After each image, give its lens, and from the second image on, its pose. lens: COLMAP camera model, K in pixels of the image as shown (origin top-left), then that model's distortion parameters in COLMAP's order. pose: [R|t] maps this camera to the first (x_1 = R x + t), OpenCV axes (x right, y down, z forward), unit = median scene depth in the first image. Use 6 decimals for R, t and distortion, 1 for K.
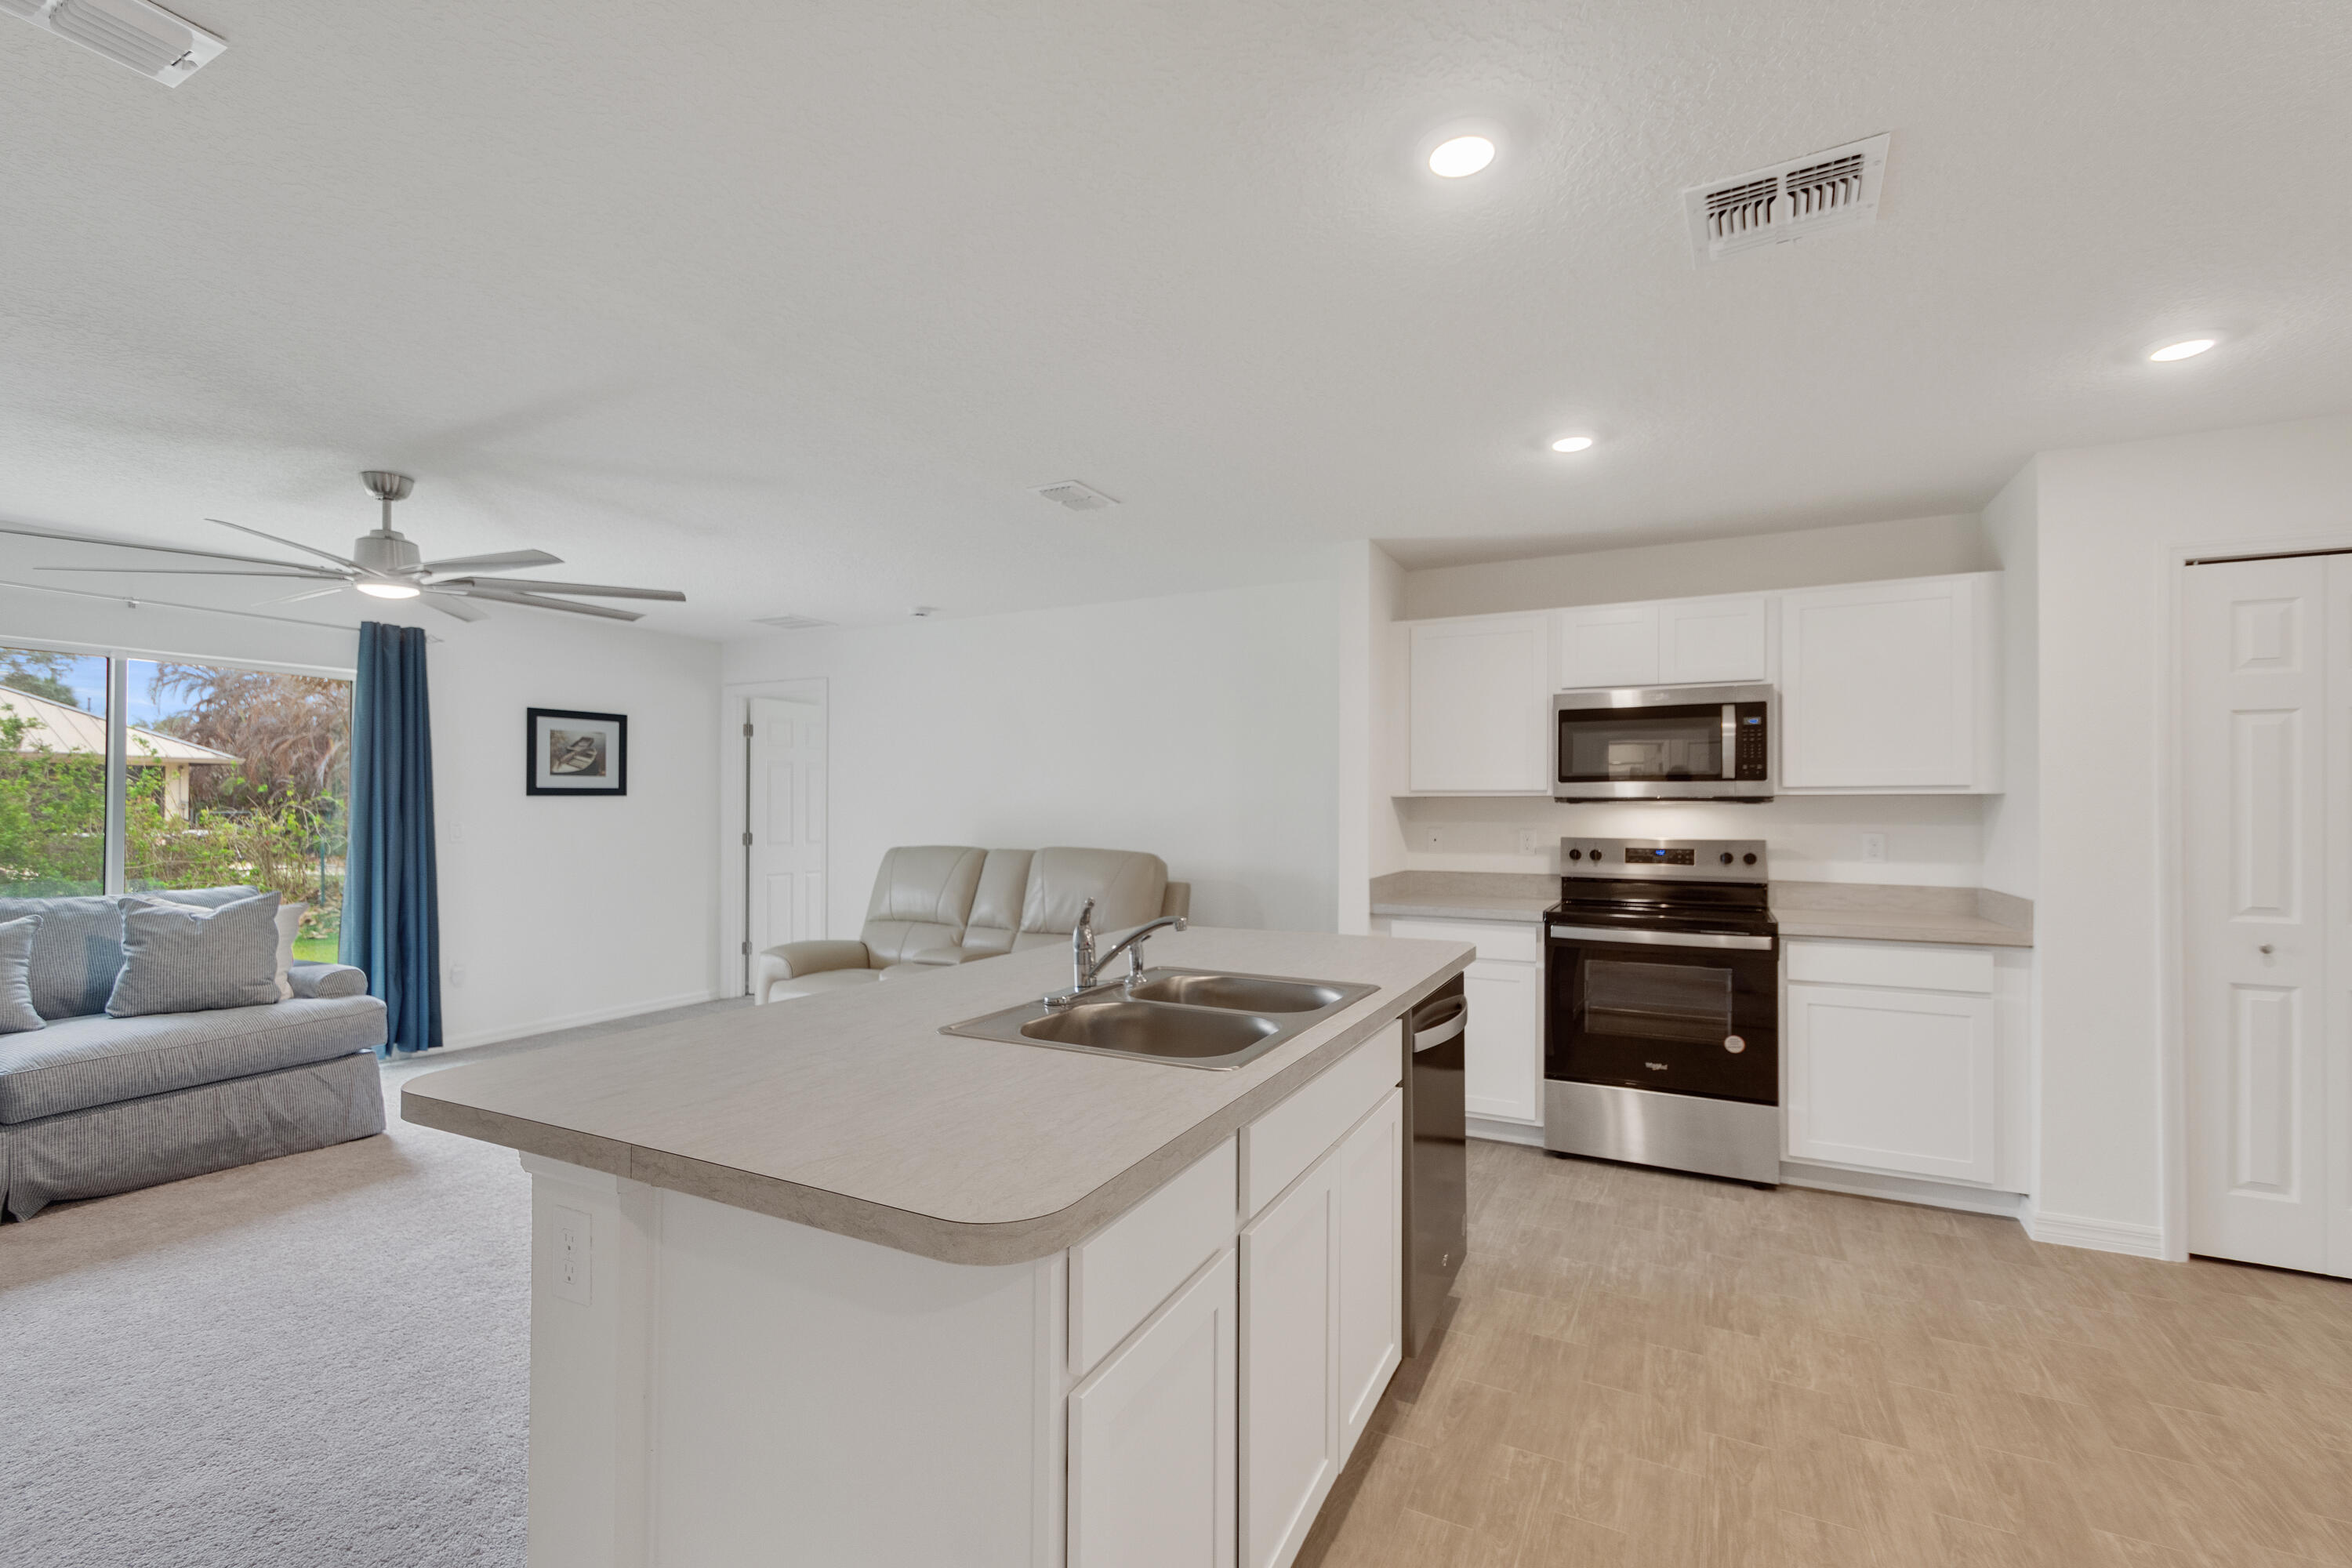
lens RADIAL K [[1027.3, 0, 1155.6], [0, 1027.3, 801.5], [0, 0, 1]] dist [0.001886, -0.000654]
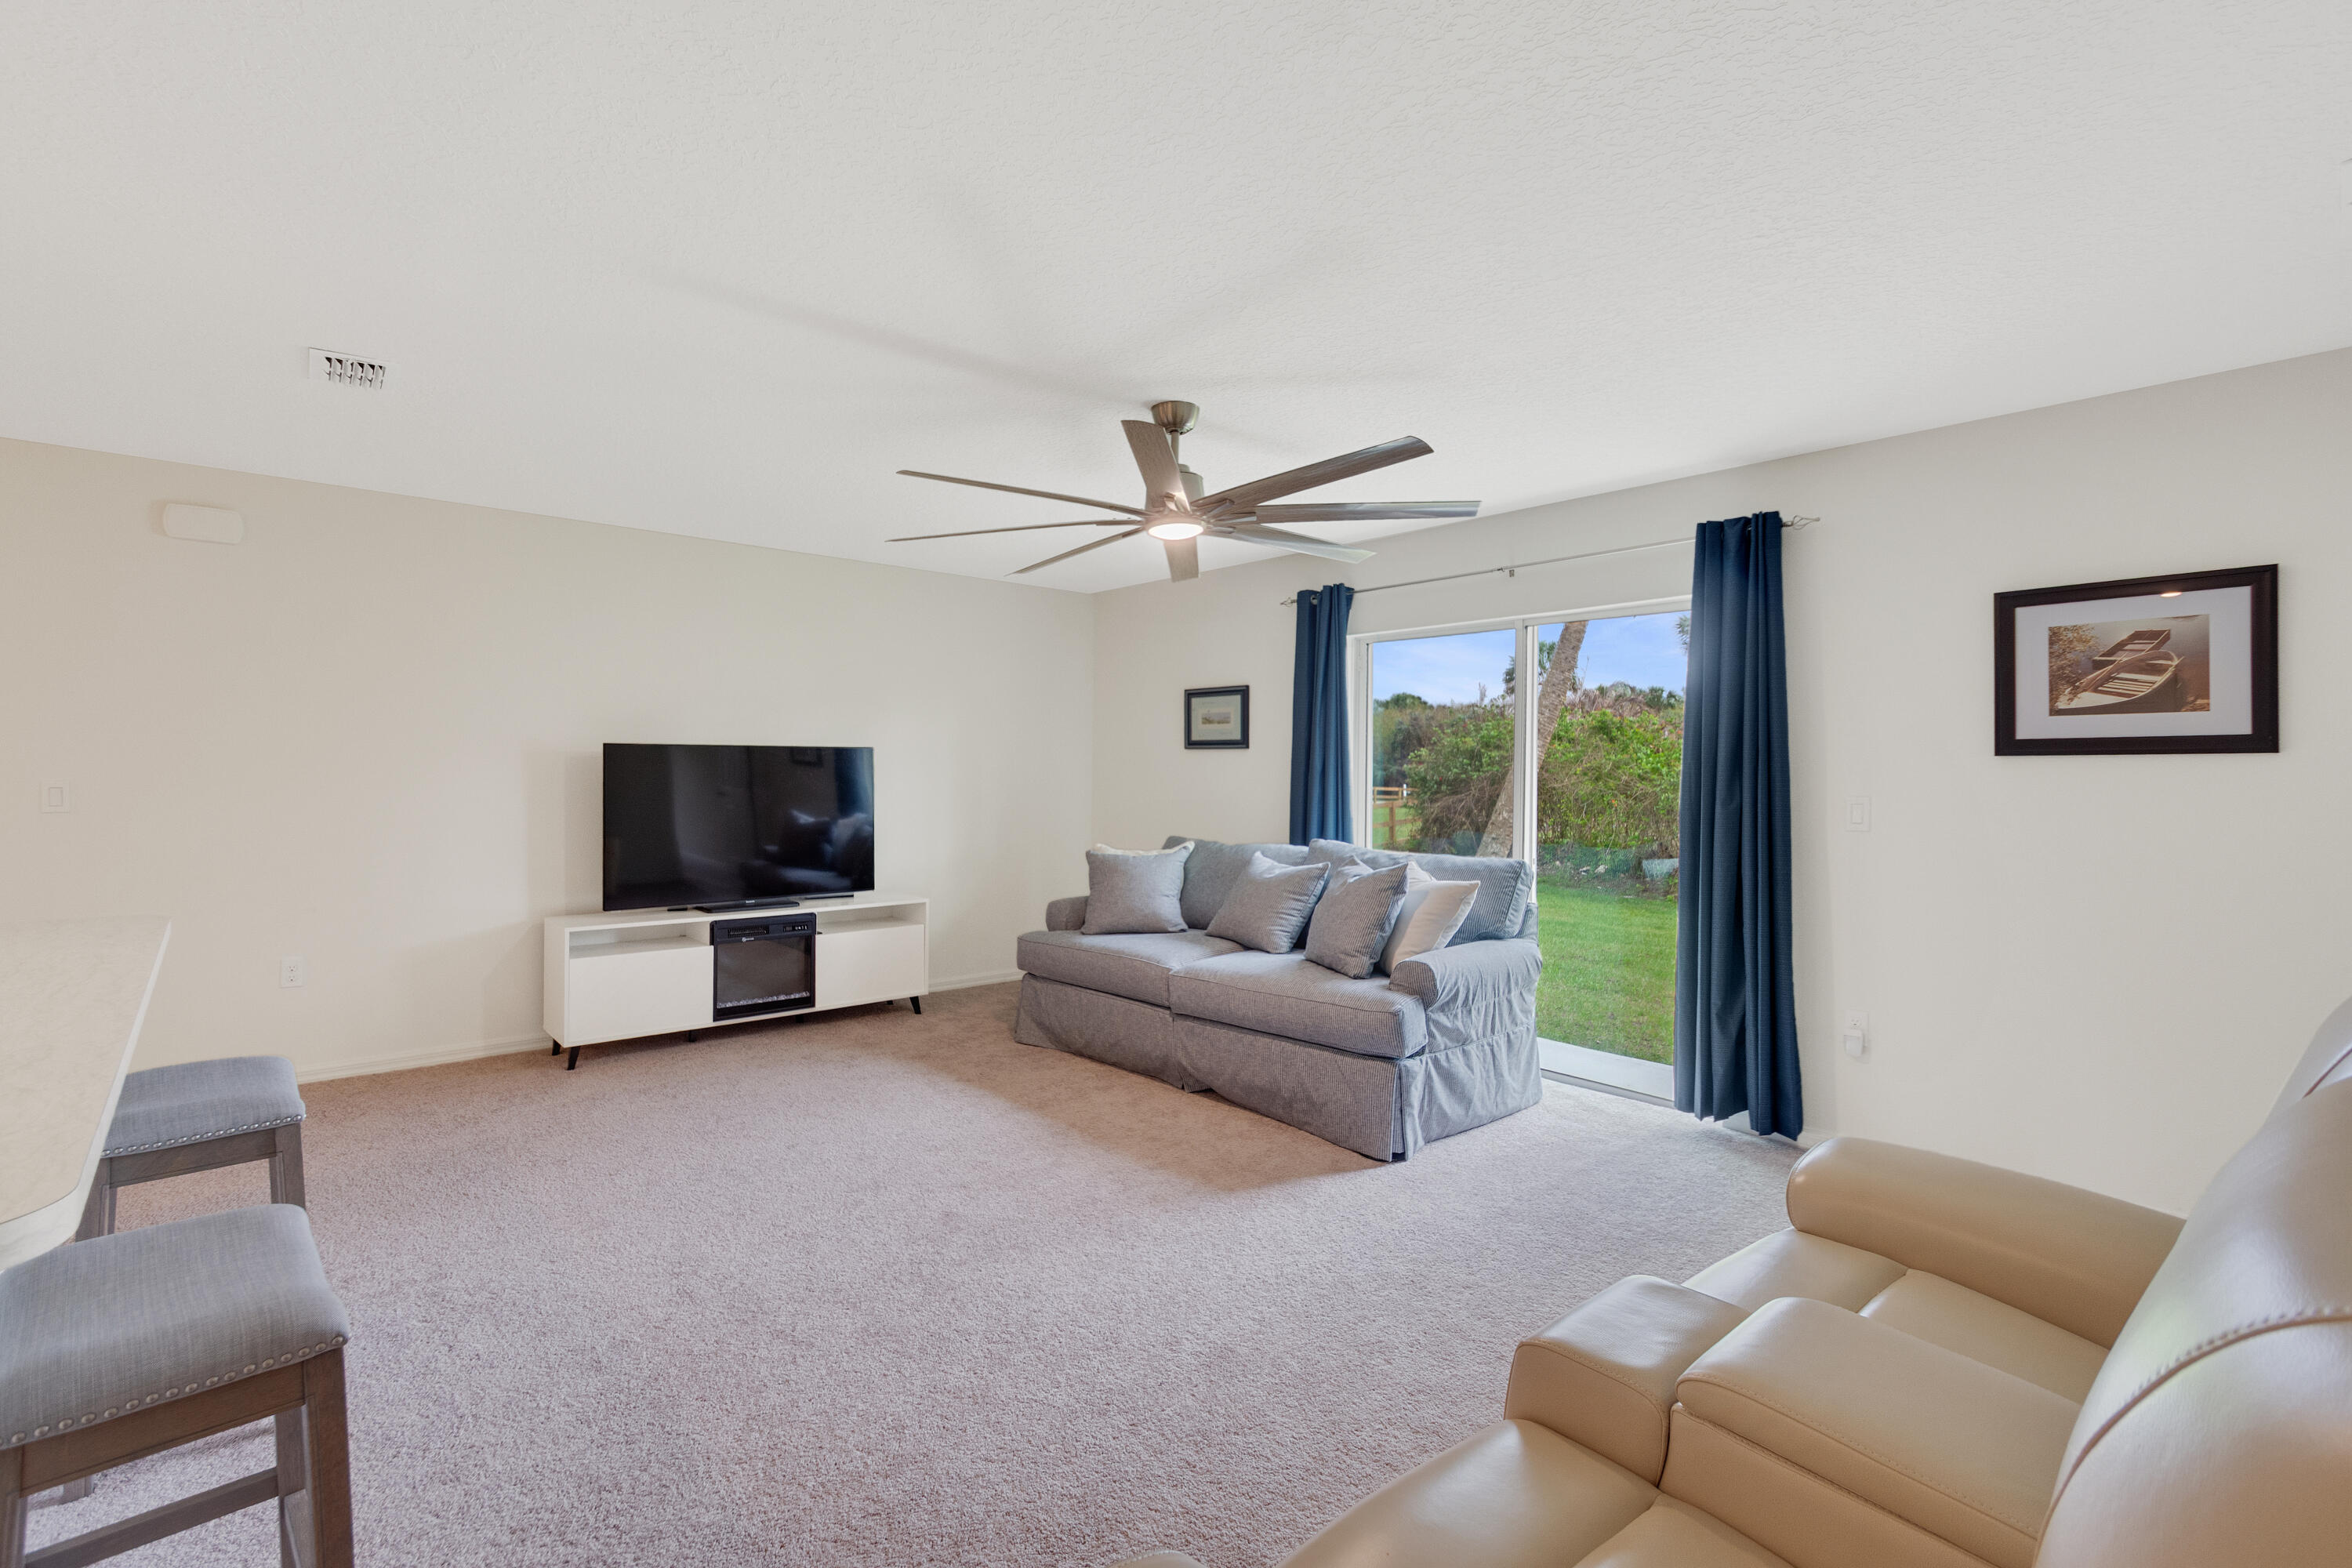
lens RADIAL K [[1051.6, 0, 1135.6], [0, 1051.6, 775.0], [0, 0, 1]] dist [0.001797, 0.000177]
pose [[-0.373961, -0.002042, -0.927442, 0.121246], [-0.004112, 0.999991, -0.000544, 0.010411], [0.927435, 0.003610, -0.373966, 1.200362]]
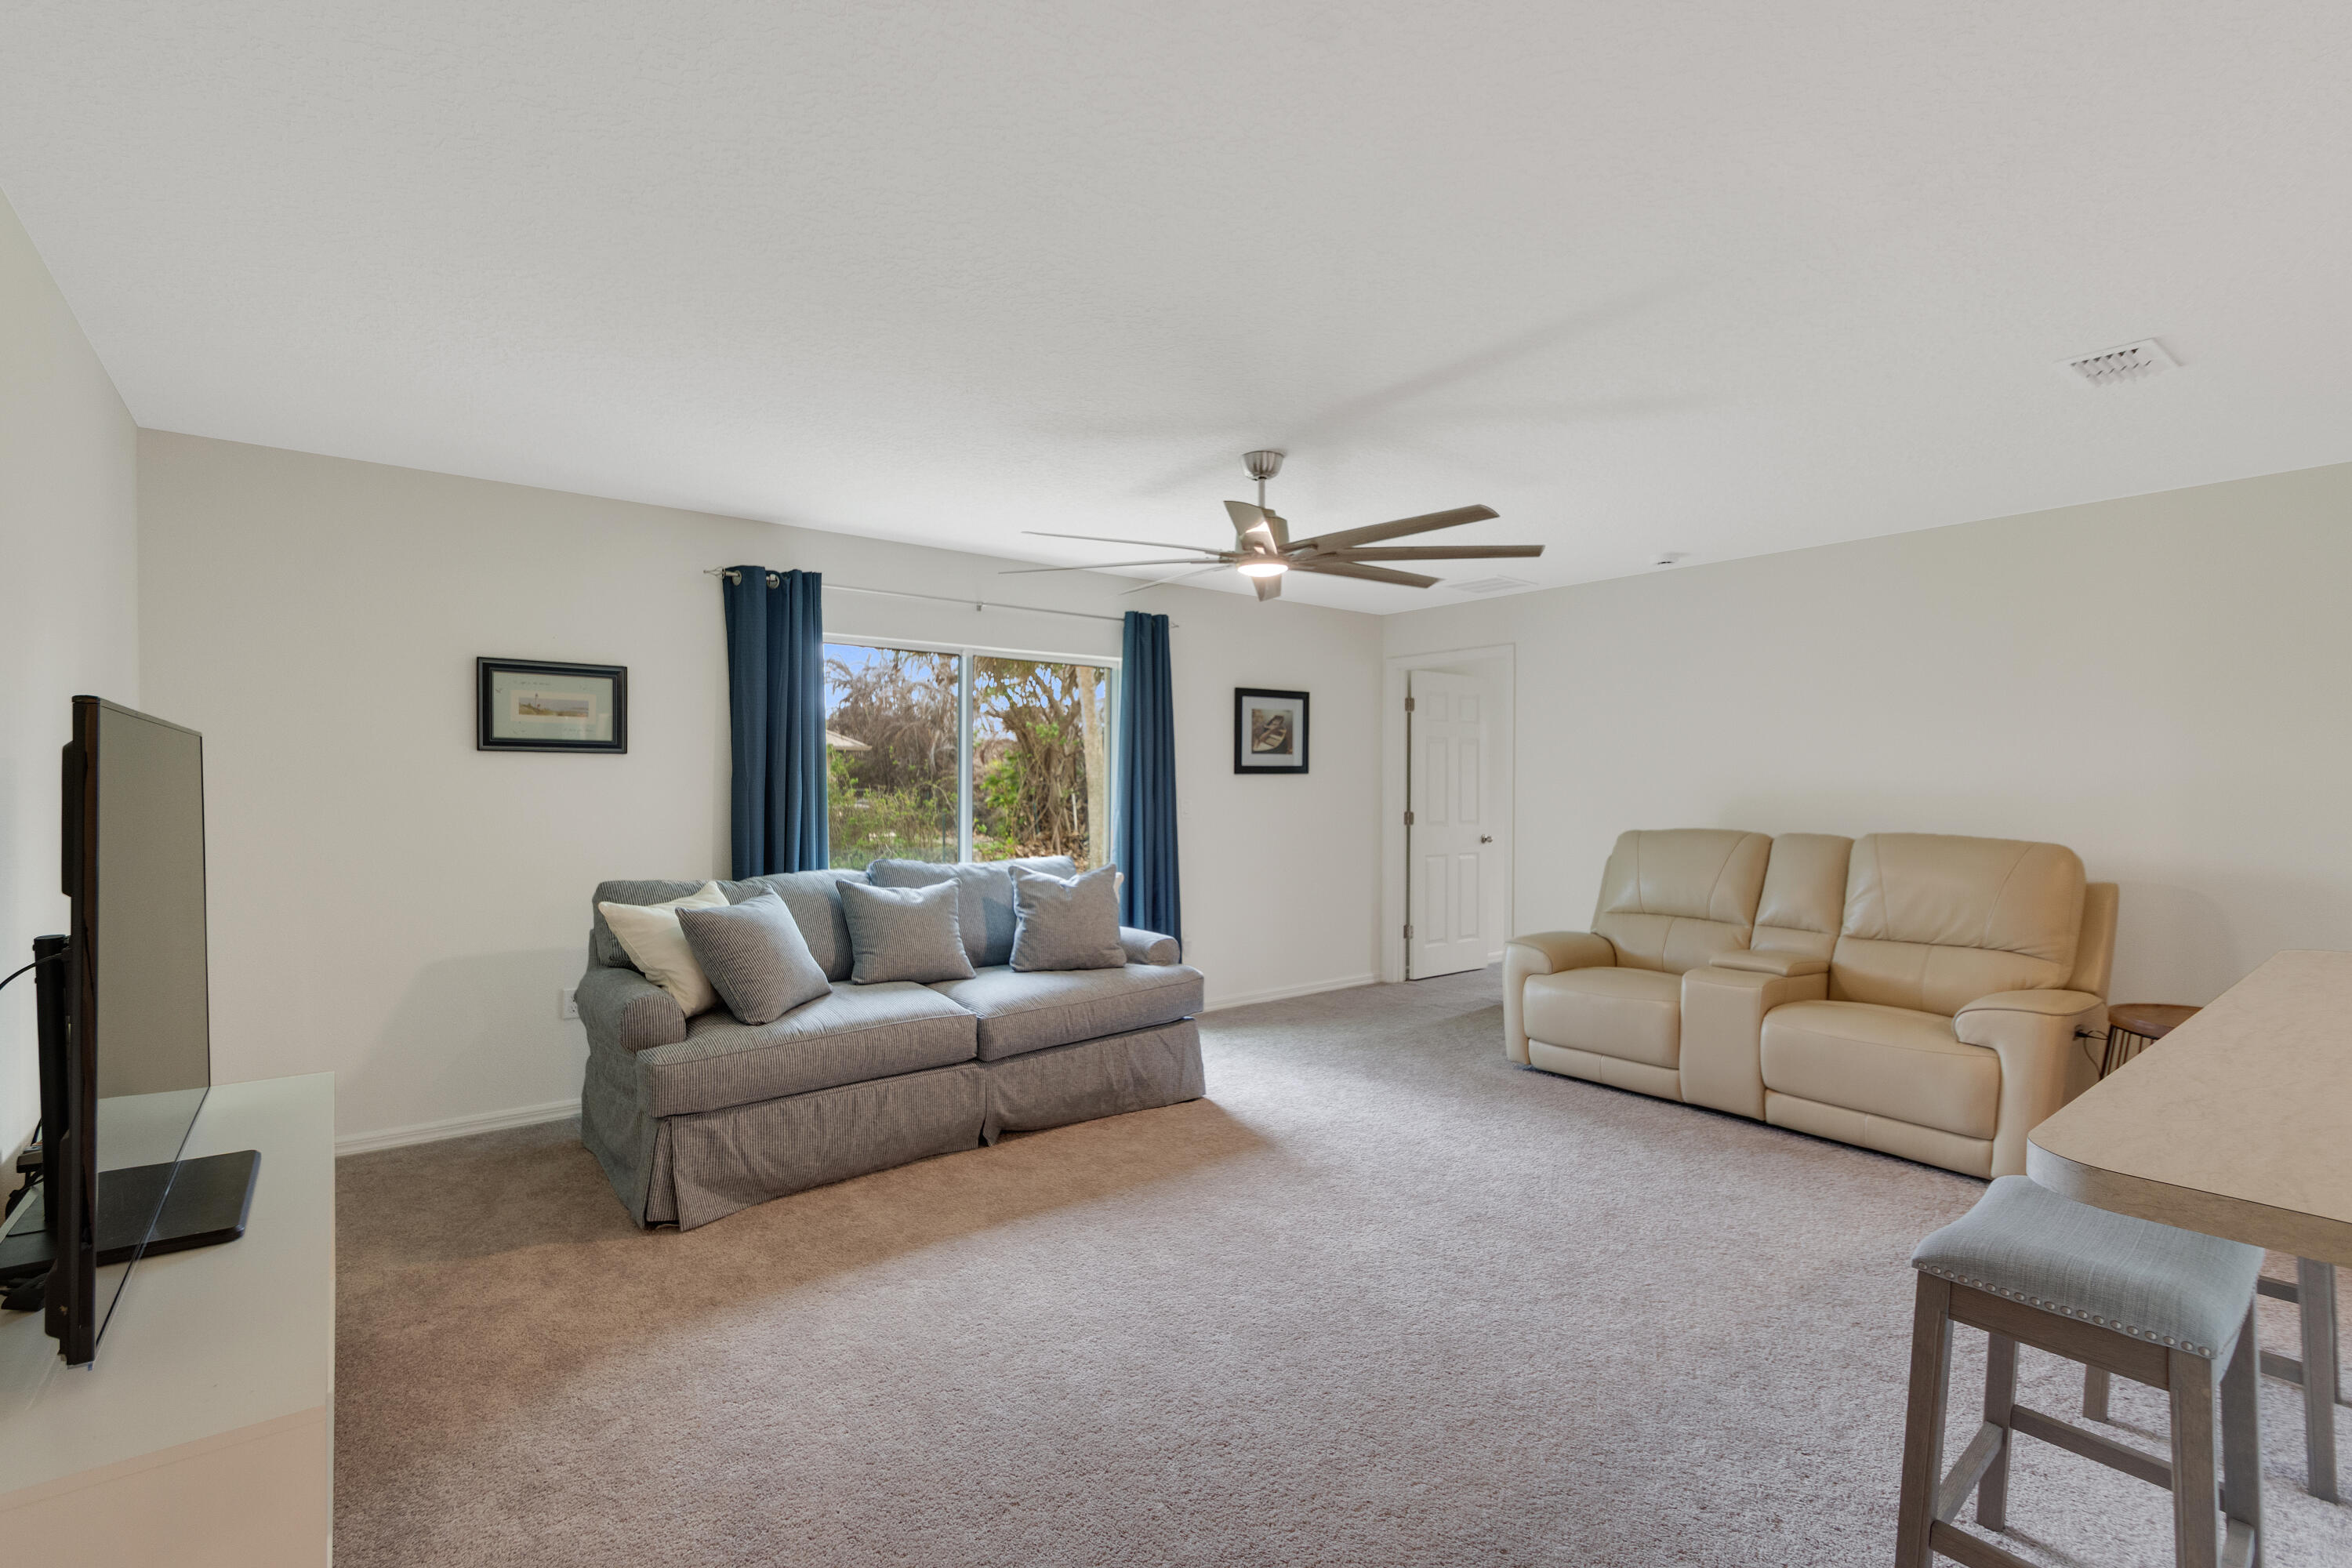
lens RADIAL K [[1060.9, 0, 1149.2], [0, 1060.9, 799.2], [0, 0, 1]] dist [-0.000411, 0.000234]
pose [[0.907533, 0.004666, -0.419954, -0.373383], [0.003231, 0.999831, 0.018091, 0.000277], [0.419968, -0.017775, 0.907365, 0.005976]]
